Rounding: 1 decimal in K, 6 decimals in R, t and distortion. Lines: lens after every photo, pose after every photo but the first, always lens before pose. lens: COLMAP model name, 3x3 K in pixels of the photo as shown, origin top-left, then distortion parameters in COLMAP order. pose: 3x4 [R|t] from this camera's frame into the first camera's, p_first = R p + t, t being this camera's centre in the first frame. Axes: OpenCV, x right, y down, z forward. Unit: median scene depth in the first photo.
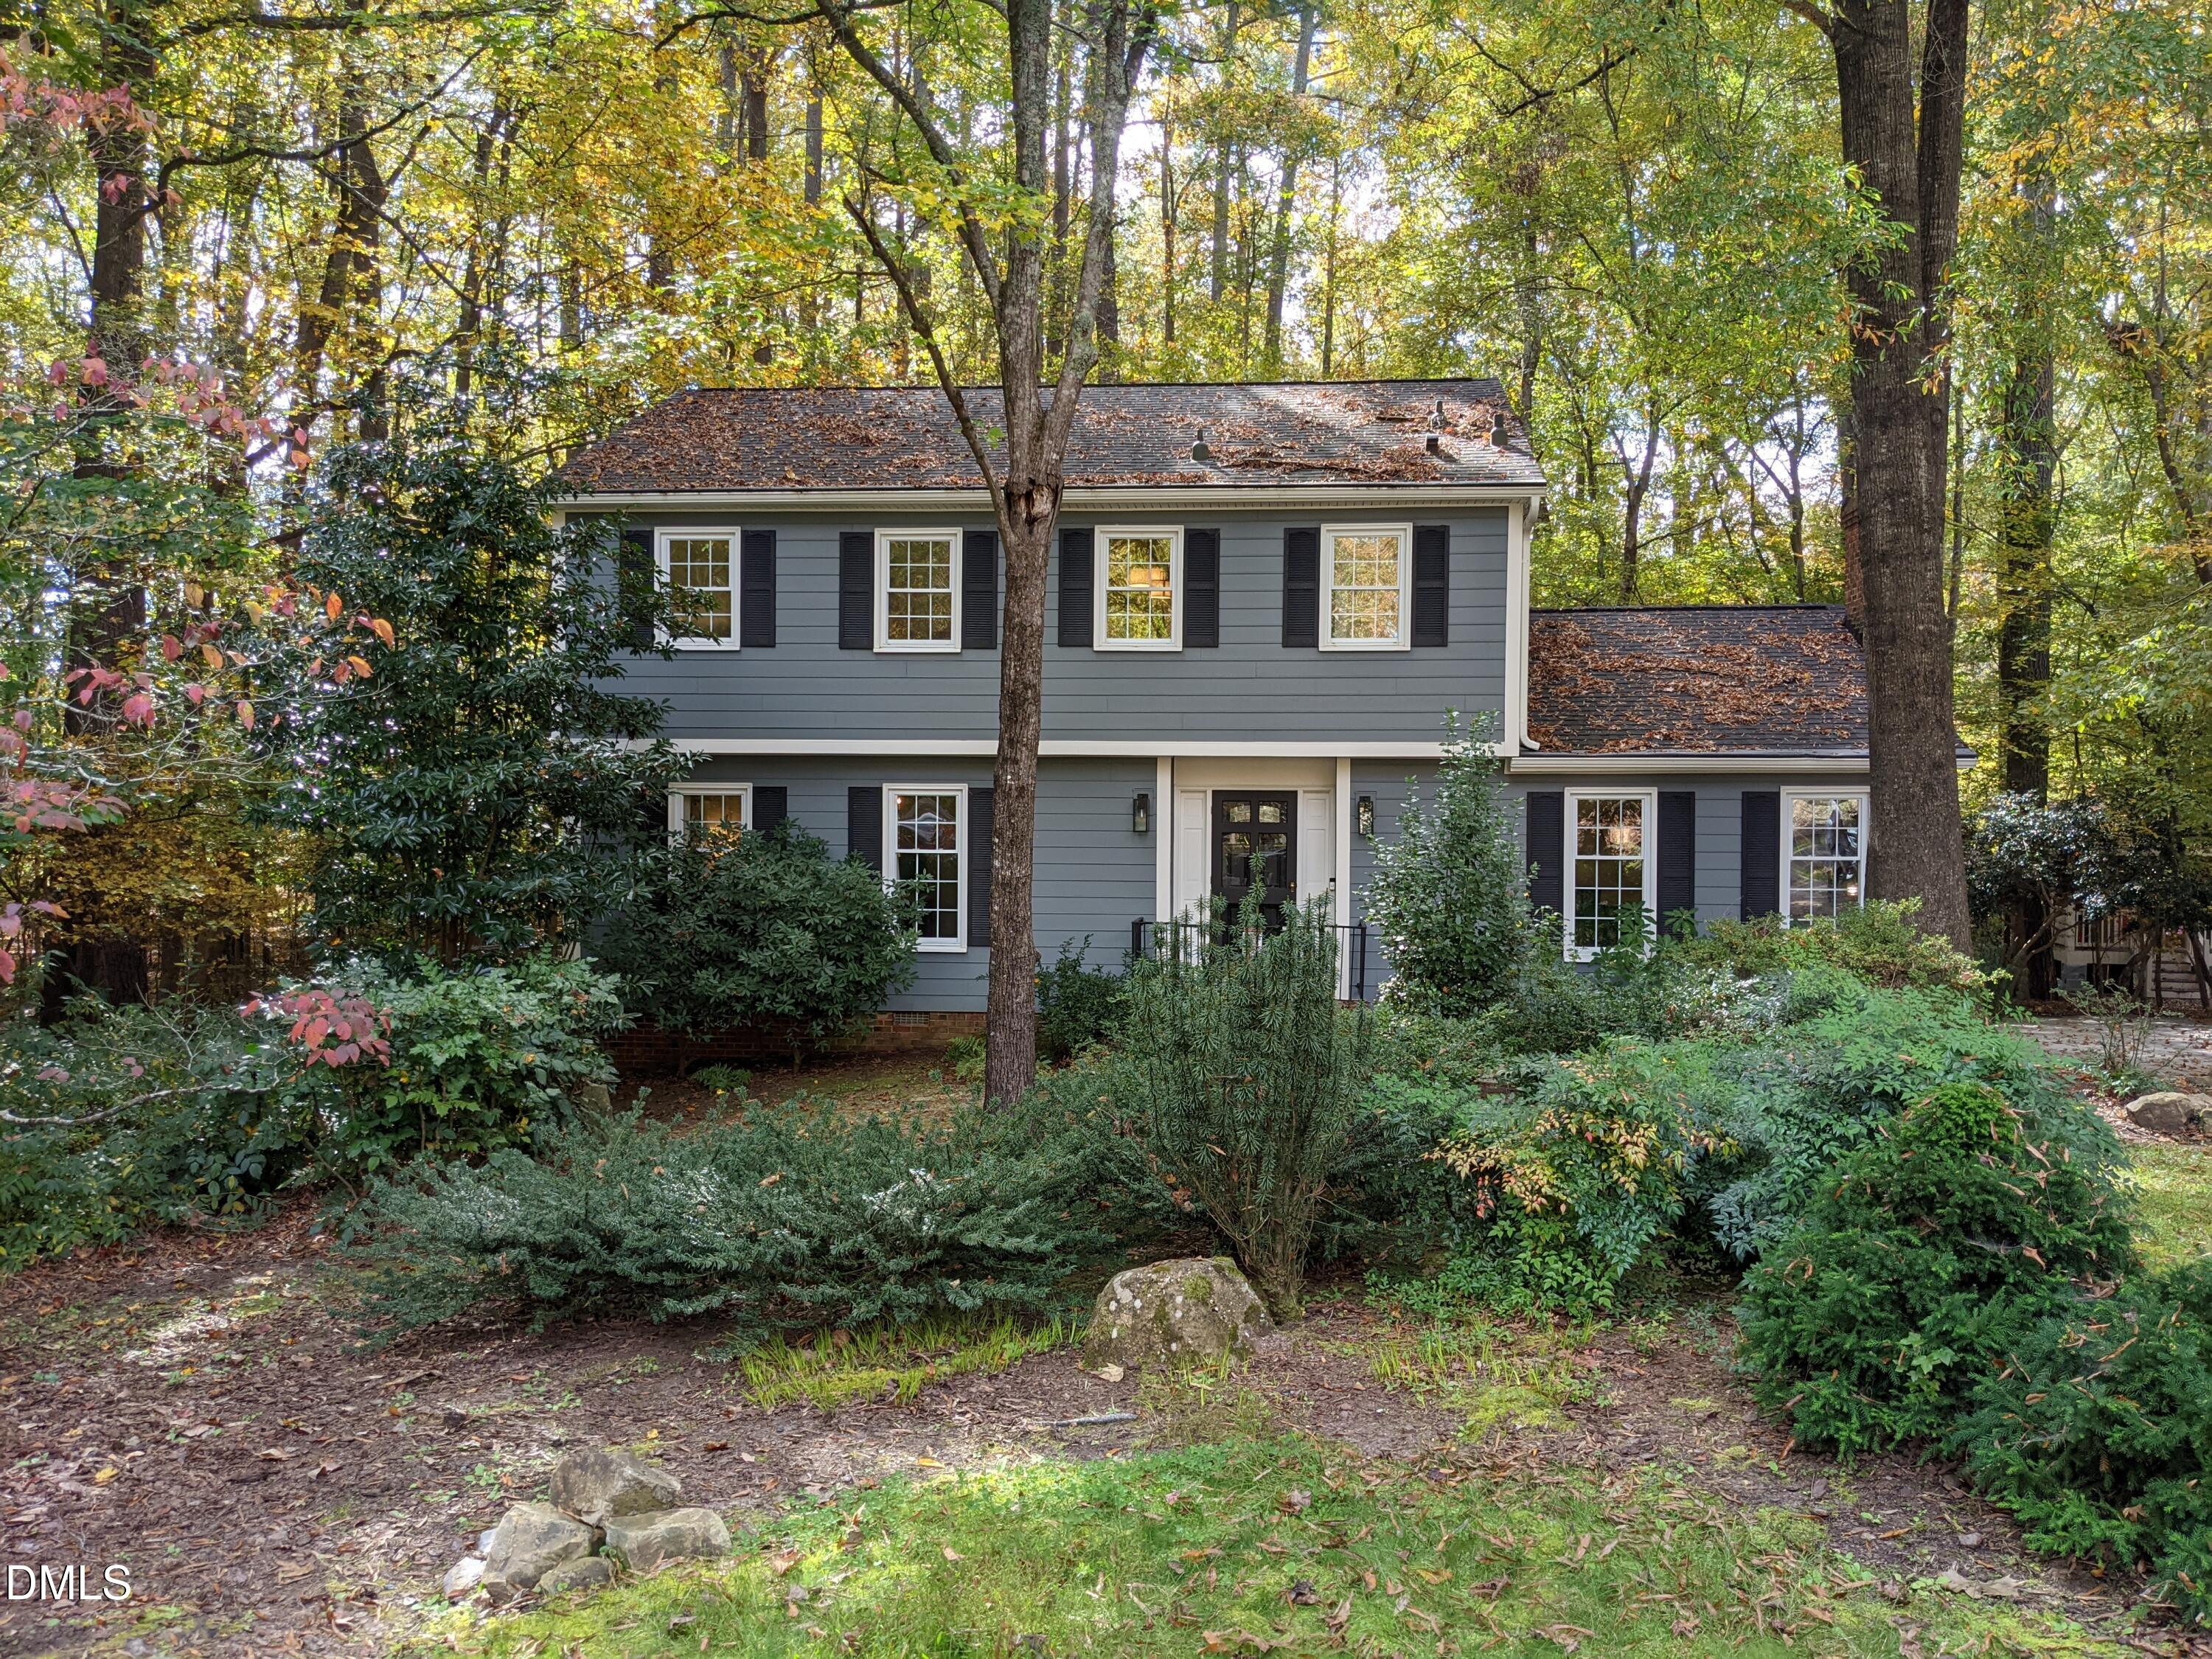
lens RADIAL K [[1195.2, 0, 1106.0], [0, 1195.2, 829.5], [0, 0, 1]] dist [0.041831, 0.000023]
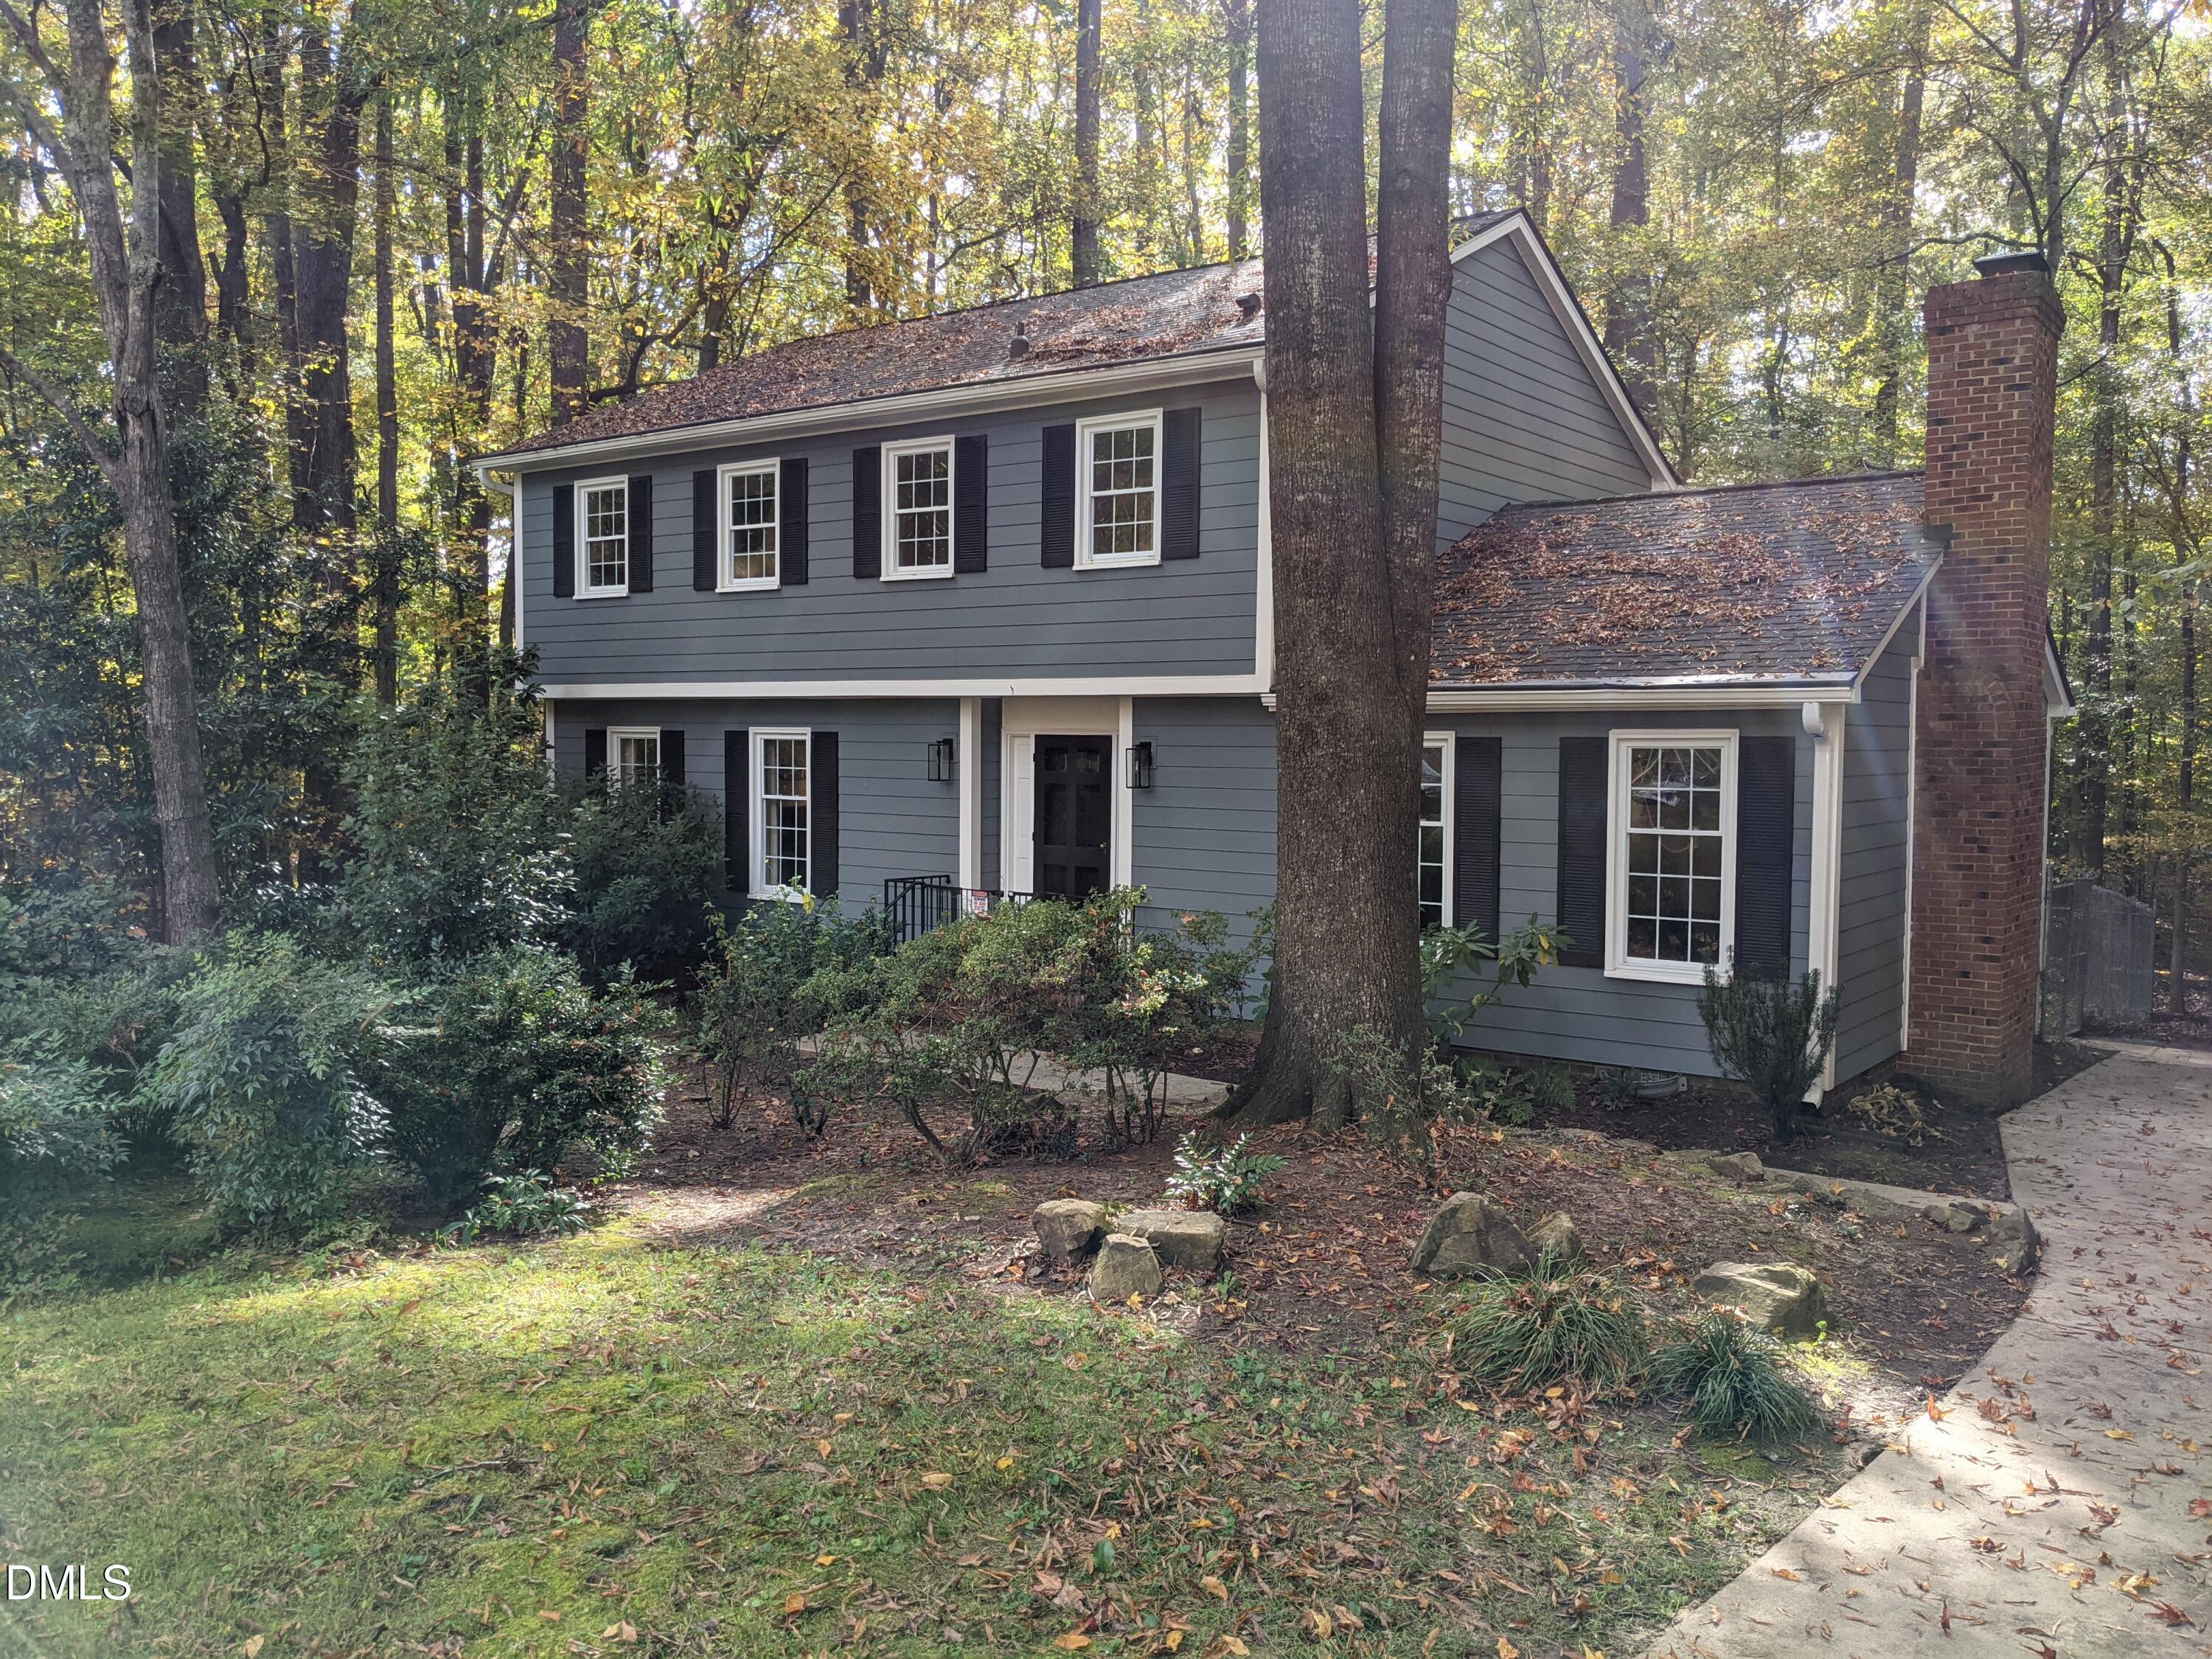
lens RADIAL K [[1796.7, 0, 1106.0], [0, 1796.7, 829.5], [0, 0, 1]] dist [0.124243, 0.000309]
pose [[0.832279, 0.030607, -0.553511, 0.847916], [-0.021562, 0.999506, 0.022848, 0.004316], [0.553937, -0.007082, 0.832528, -0.047696]]
